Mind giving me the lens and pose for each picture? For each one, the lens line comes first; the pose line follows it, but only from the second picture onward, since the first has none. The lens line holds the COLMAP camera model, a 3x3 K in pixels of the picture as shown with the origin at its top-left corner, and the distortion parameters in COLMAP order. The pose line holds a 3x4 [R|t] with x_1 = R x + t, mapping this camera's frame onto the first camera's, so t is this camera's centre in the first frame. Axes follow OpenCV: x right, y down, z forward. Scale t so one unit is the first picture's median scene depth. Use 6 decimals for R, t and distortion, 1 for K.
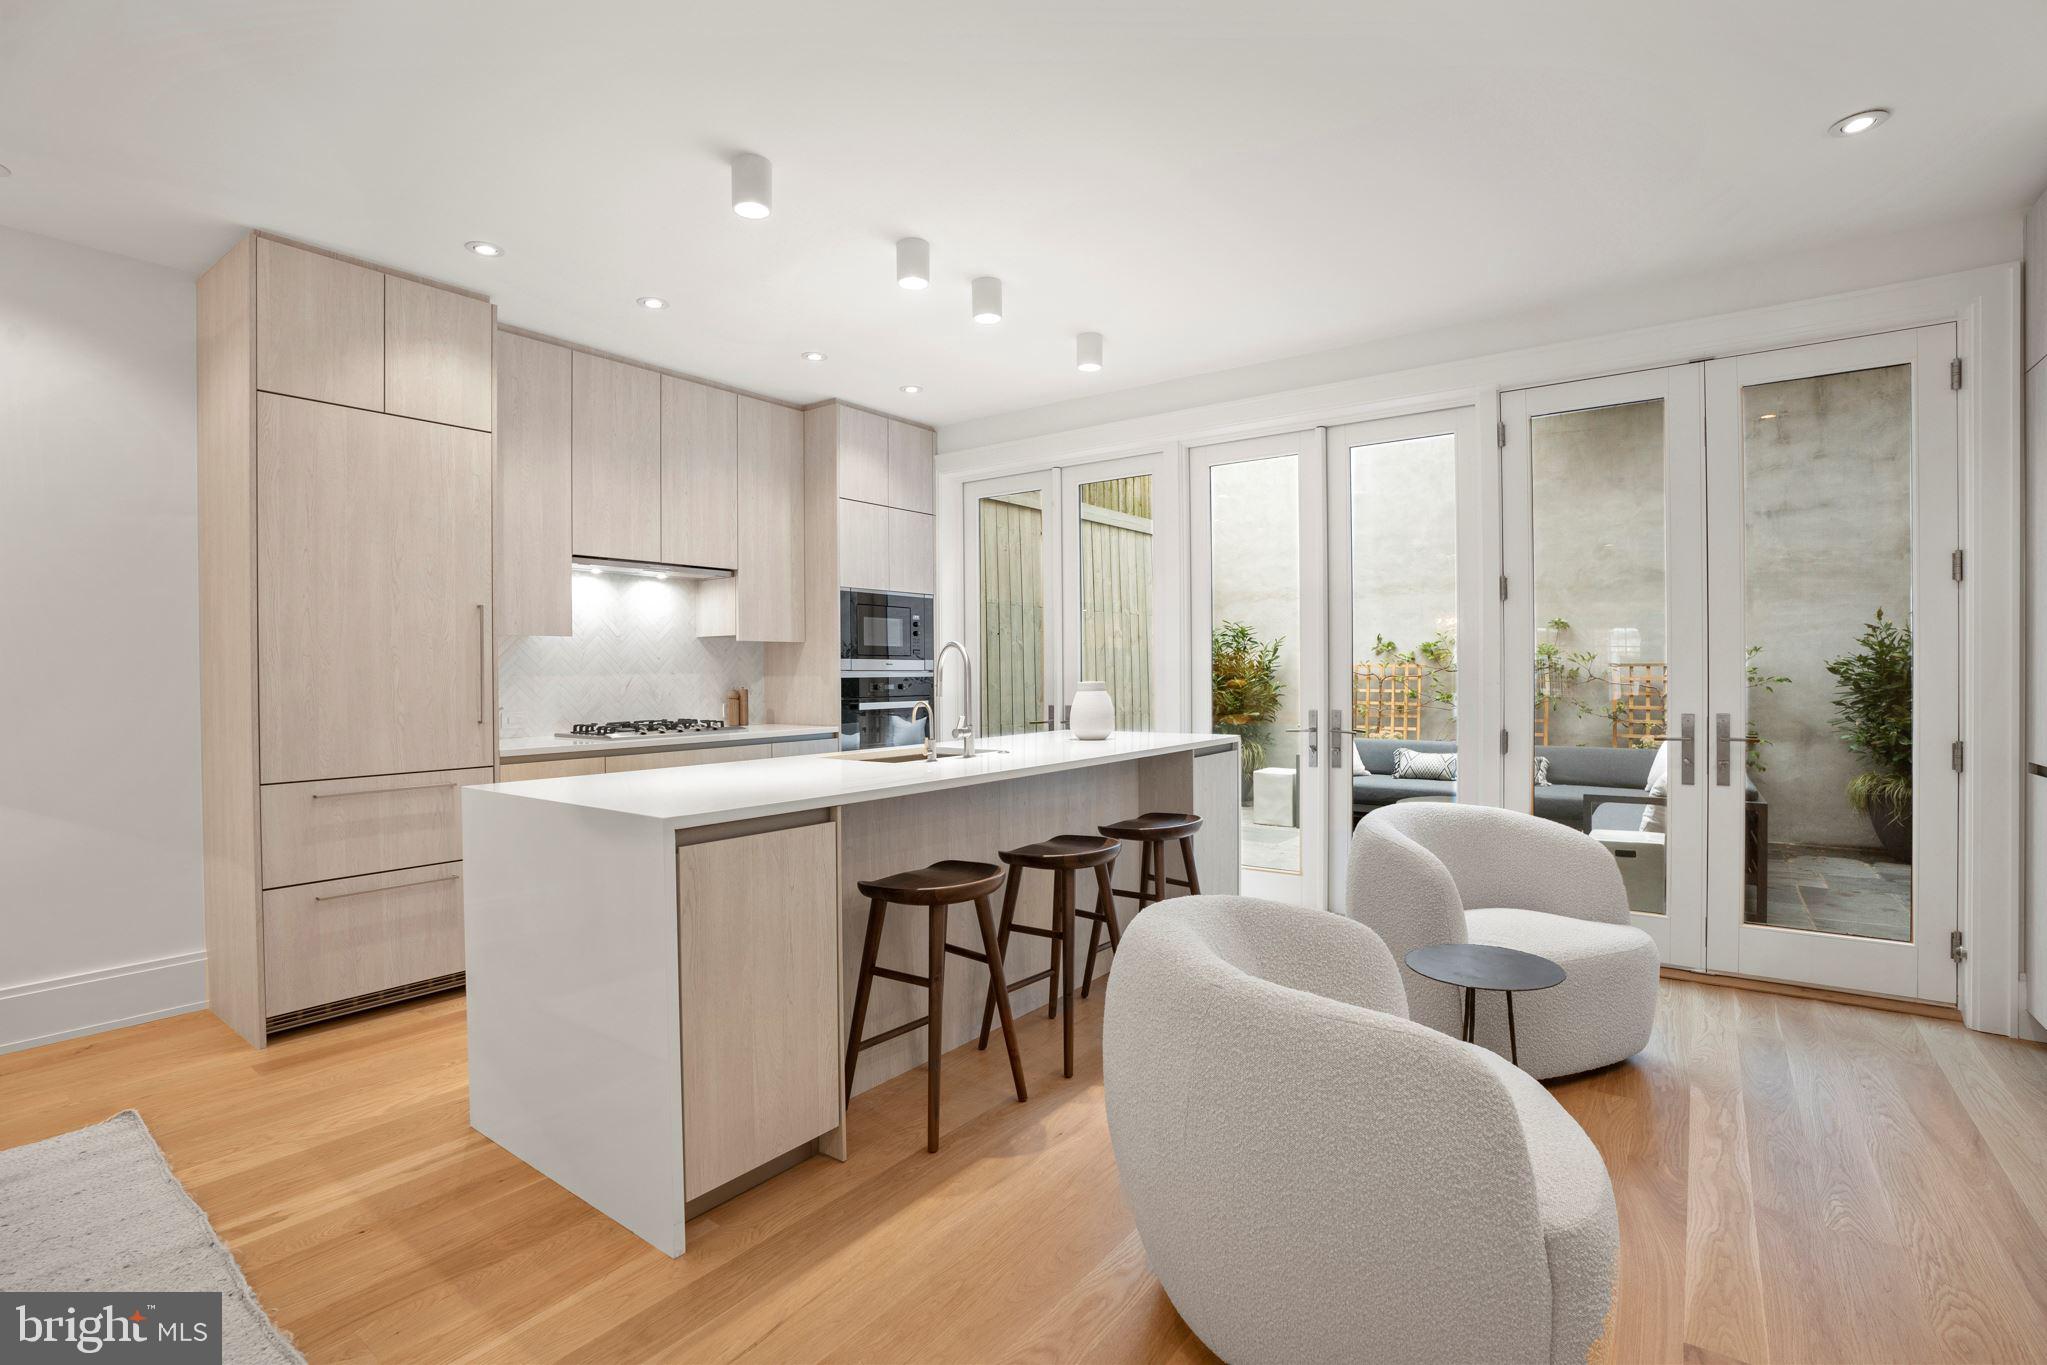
lens RADIAL K [[951.8, 0, 1028.7], [0, 951.8, 685.3], [0, 0, 1]] dist [-0.076916, 0.031230]
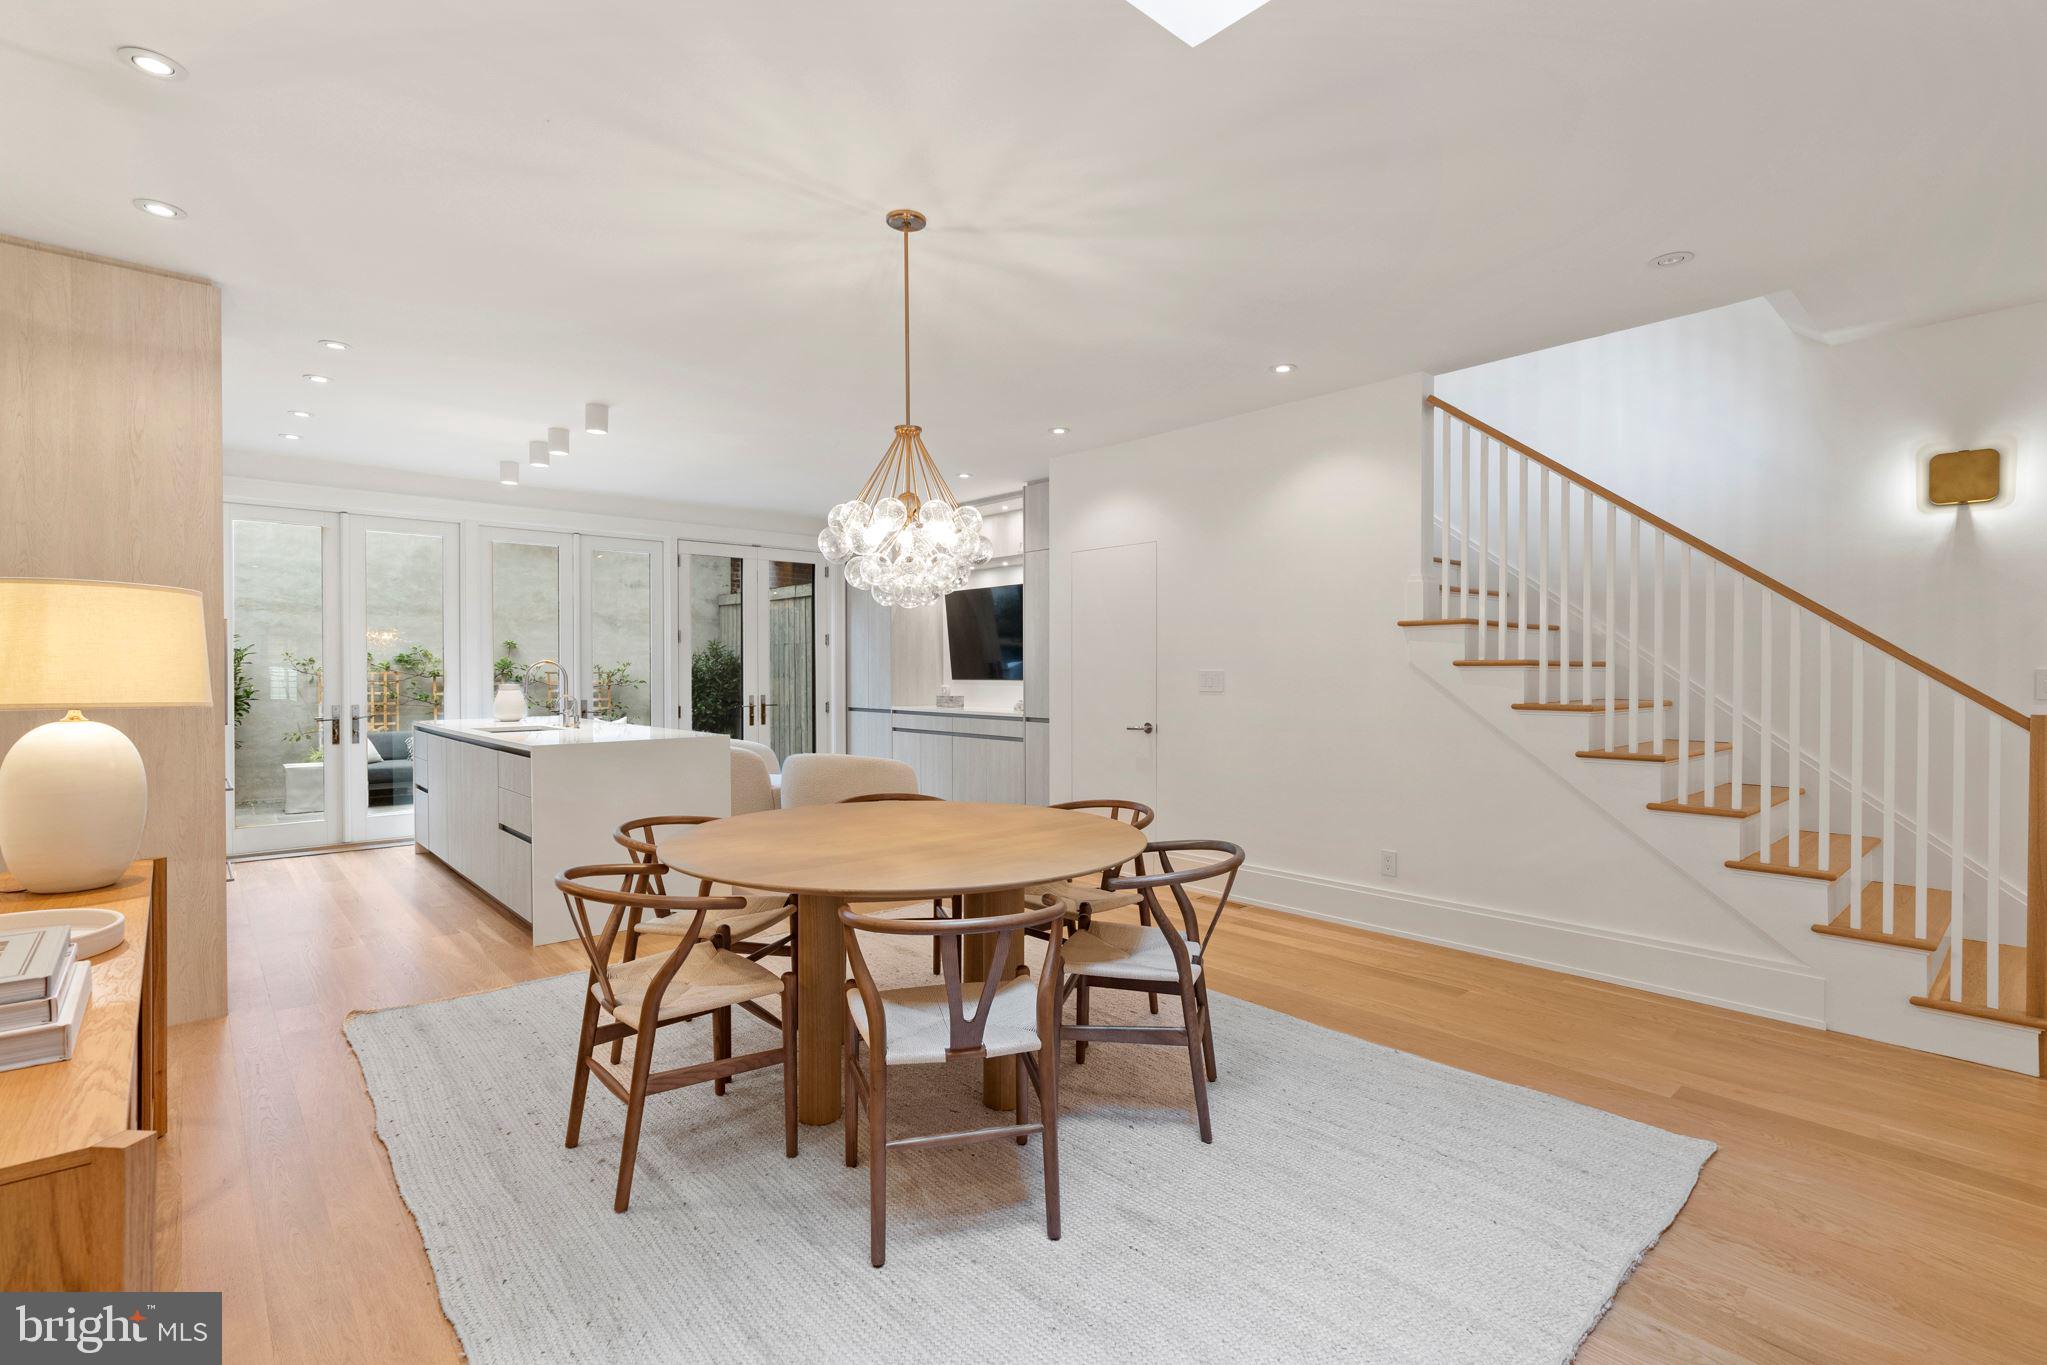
lens RADIAL K [[941.5, 0, 1023.5], [0, 941.5, 682.5], [0, 0, 1]] dist [-0.002271, 0.000894]
pose [[0.202266, -0.006186, 0.979311, -0.935643], [0.014789, 0.999885, 0.003262, 0.000839], [-0.979219, 0.013824, 0.202334, -0.103110]]
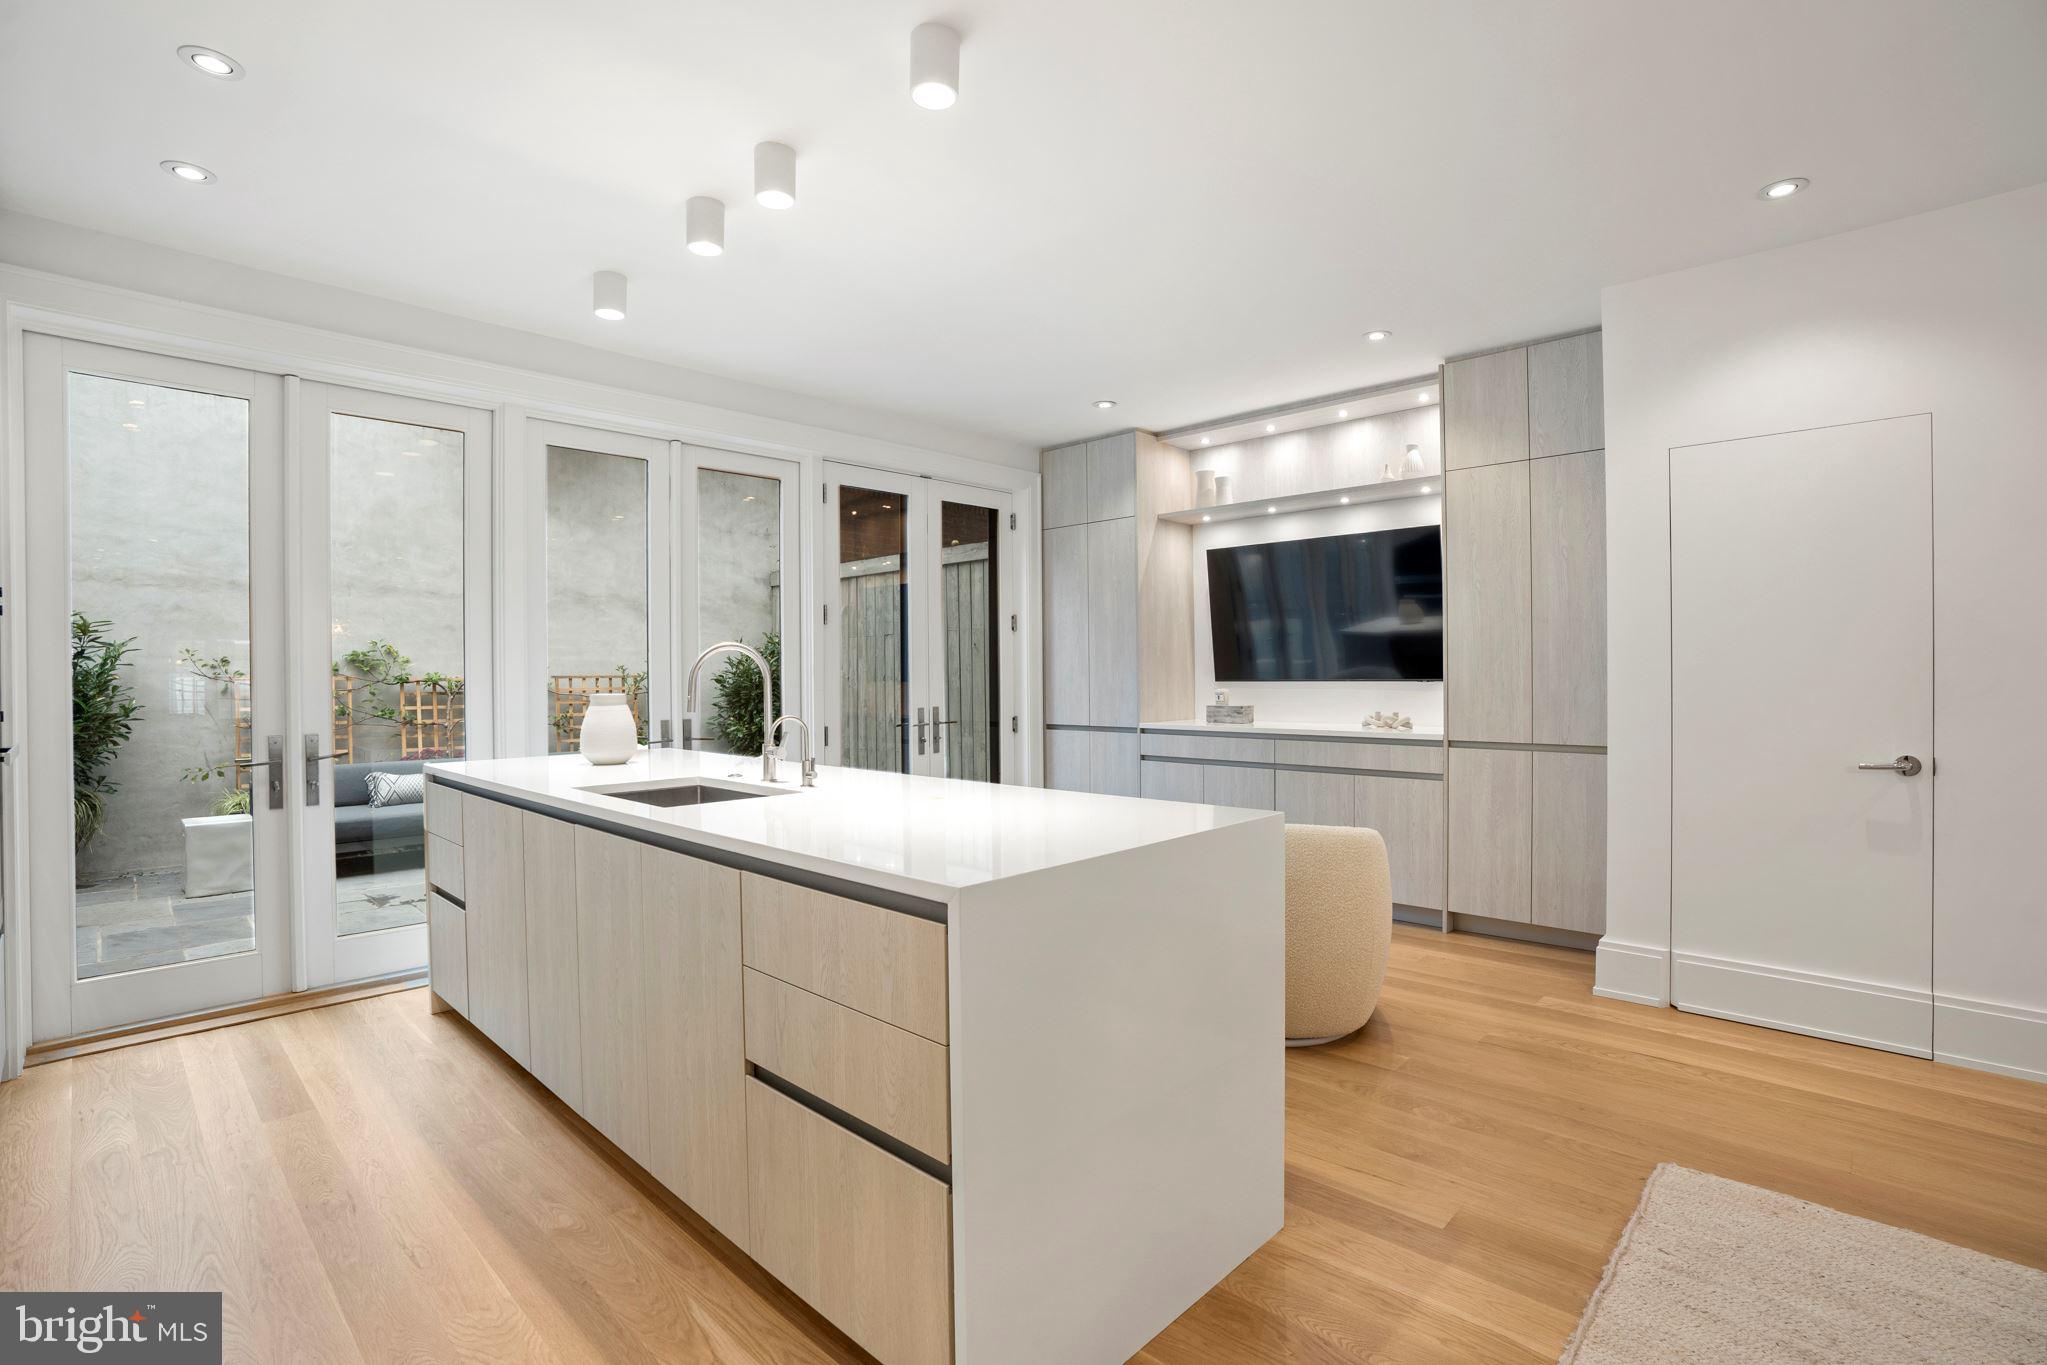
lens RADIAL K [[951.8, 0, 1028.7], [0, 951.8, 685.3], [0, 0, 1]] dist [-0.076916, 0.031230]
pose [[0.126796, -0.005064, 0.991916, -0.507244], [0.022176, 0.999752, 0.002269, -0.003191], [-0.991681, 0.021709, 0.126876, 0.391888]]
